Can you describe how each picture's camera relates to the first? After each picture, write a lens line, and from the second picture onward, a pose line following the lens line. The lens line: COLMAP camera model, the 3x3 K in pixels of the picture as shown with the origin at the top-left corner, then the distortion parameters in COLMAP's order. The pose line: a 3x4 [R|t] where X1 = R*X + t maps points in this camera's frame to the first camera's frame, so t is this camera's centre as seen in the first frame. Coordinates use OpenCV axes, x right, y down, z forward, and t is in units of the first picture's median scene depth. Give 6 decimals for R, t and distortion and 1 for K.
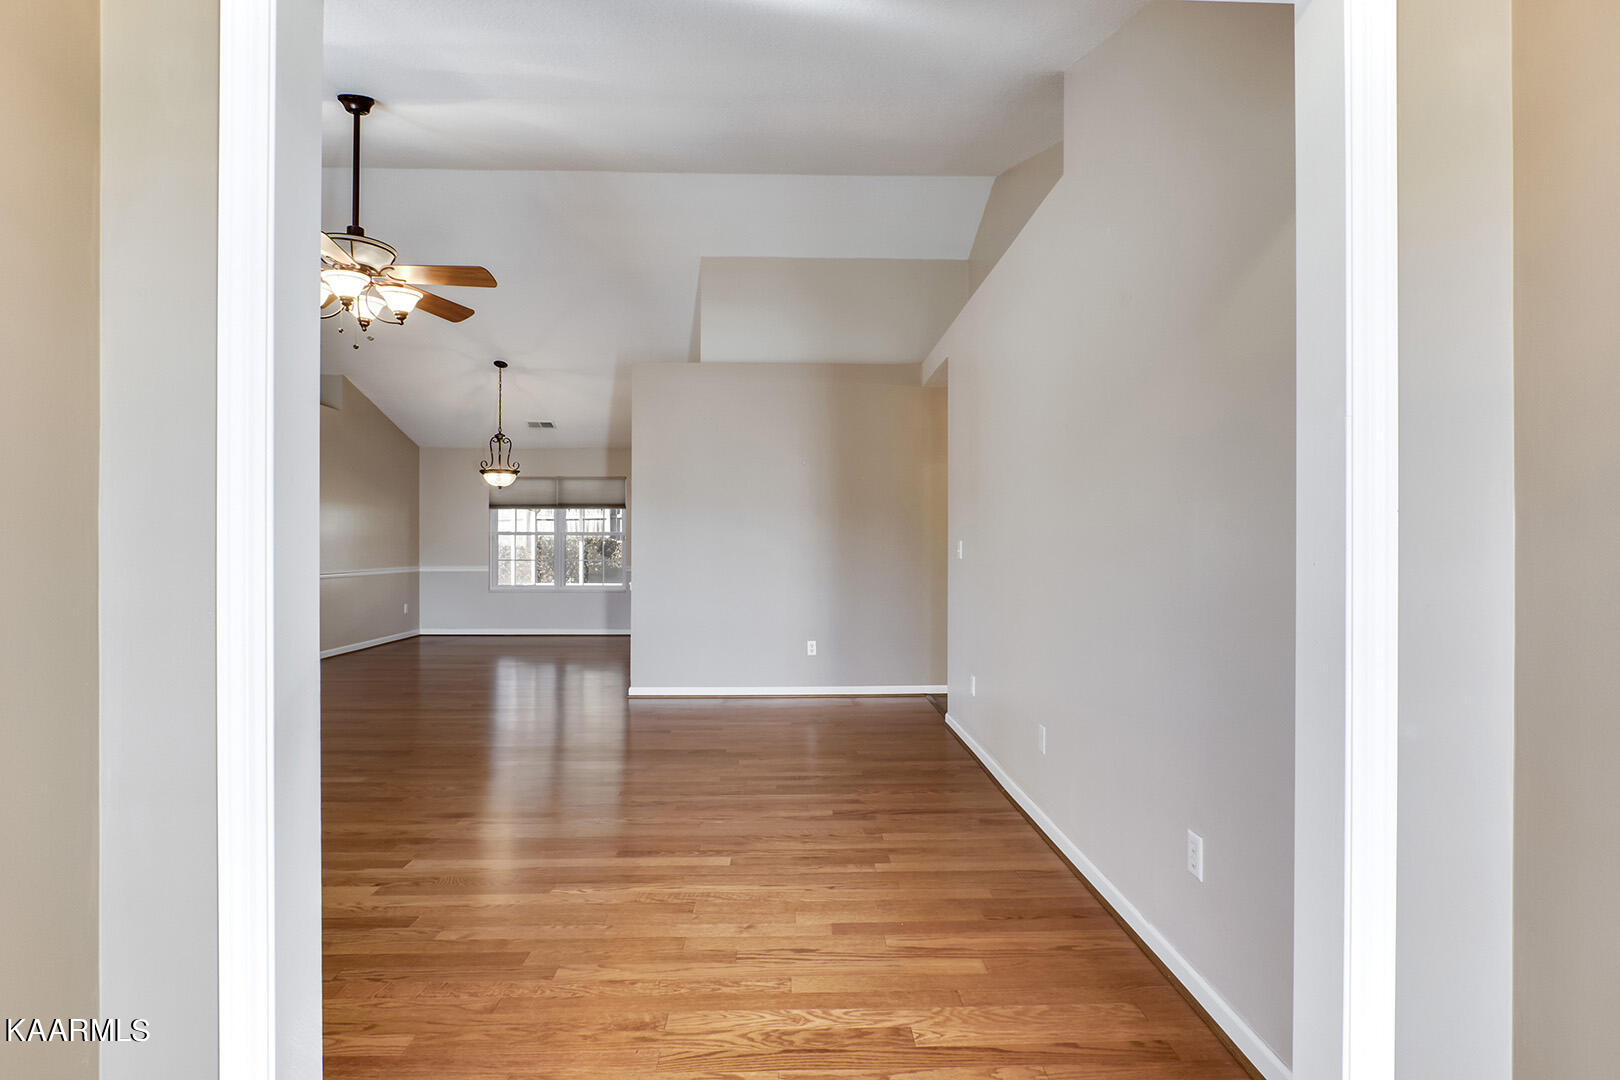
lens RADIAL K [[754.2, 0, 813.5], [0, 754.2, 554.0], [0, 0, 1]] dist [-0.003900, 0.000214]
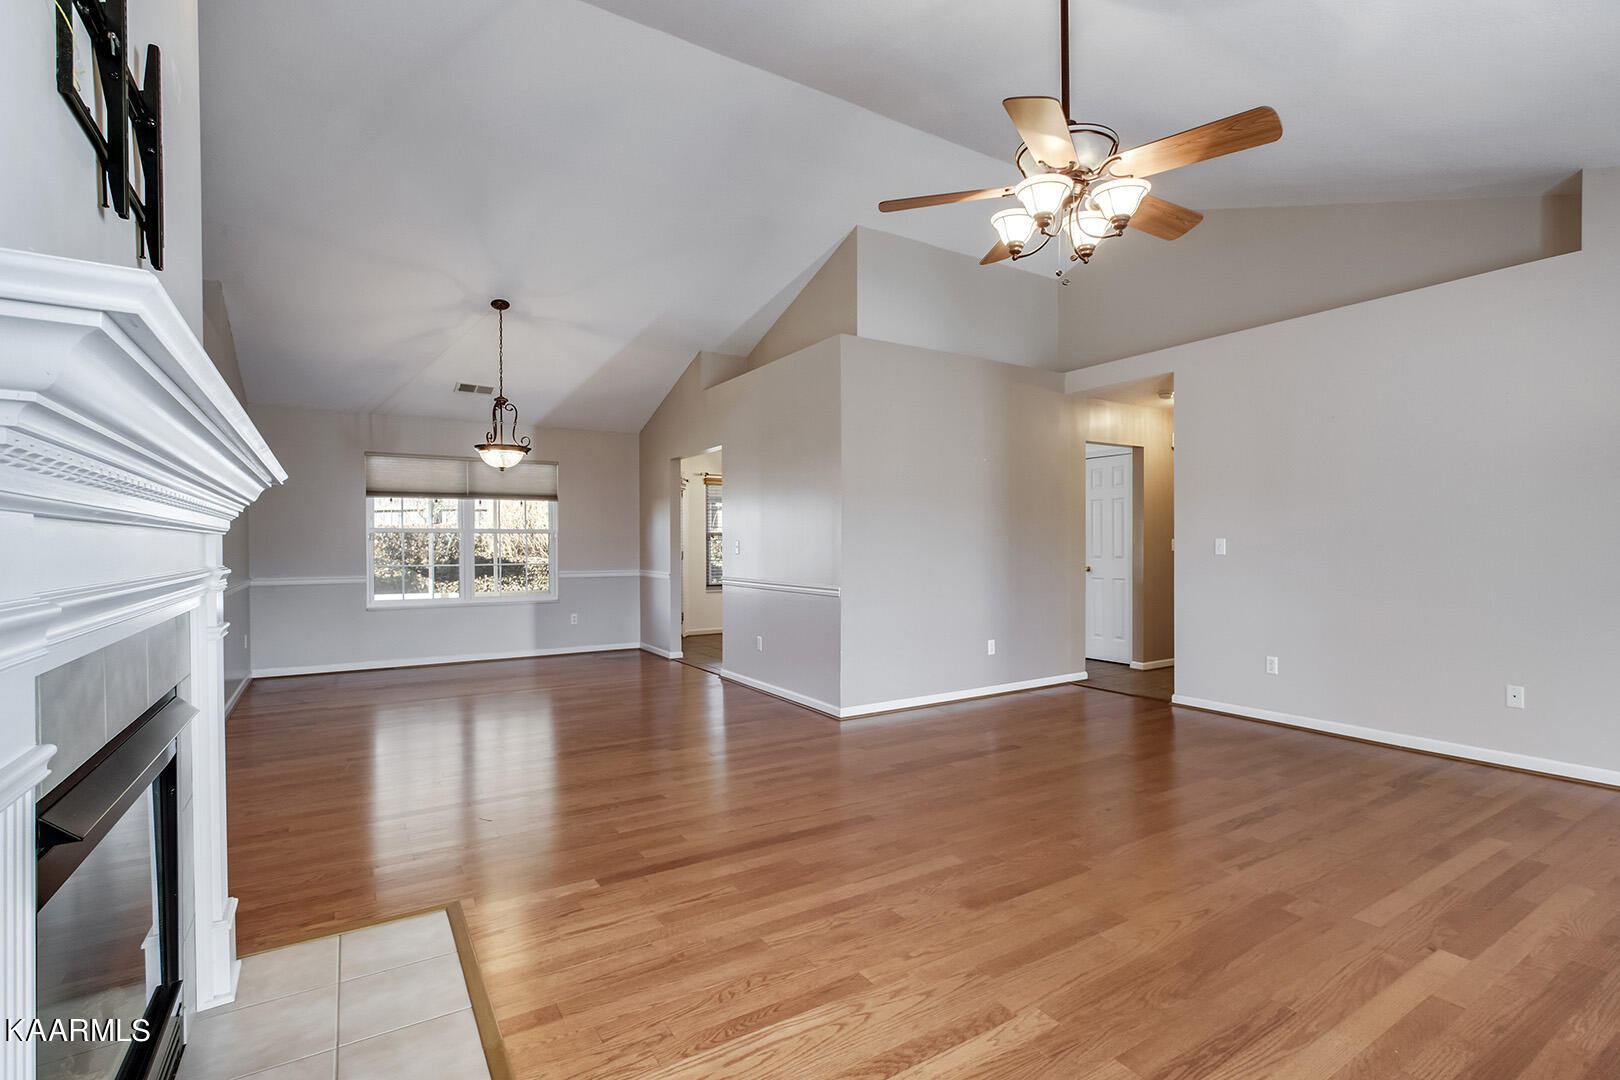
lens RADIAL K [[754.2, 0, 795.1], [0, 754.2, 548.7], [0, 0, 1]] dist [-0.003900, 0.000214]
pose [[0.871024, -0.009707, 0.491145, -0.480478], [0.012360, 0.999921, -0.002158, -0.003439], [-0.491085, 0.007950, 0.871075, 0.185911]]
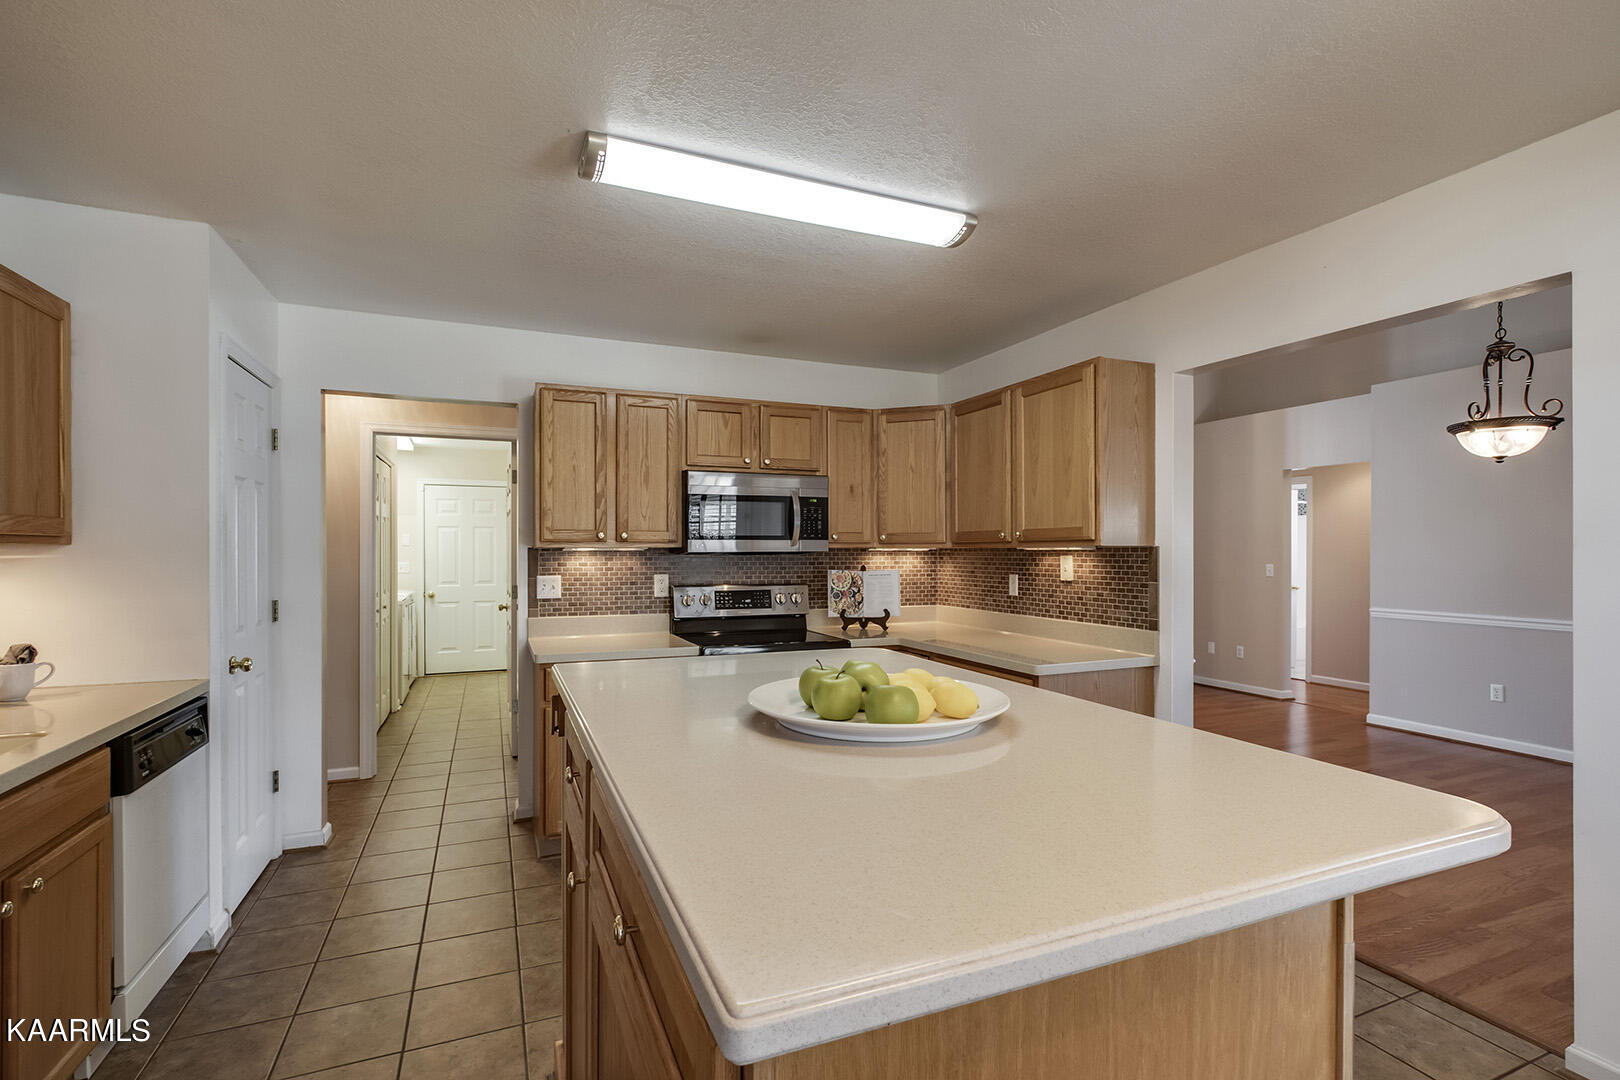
lens RADIAL K [[754.2, 0, 814.8], [0, 754.2, 547.6], [0, 0, 1]] dist [-0.003900, 0.000214]
pose [[-0.930259, -0.005987, -0.366854, 0.126046], [-0.010912, 0.999876, 0.011355, -0.031093], [0.366740, 0.014566, -0.930209, 1.149188]]
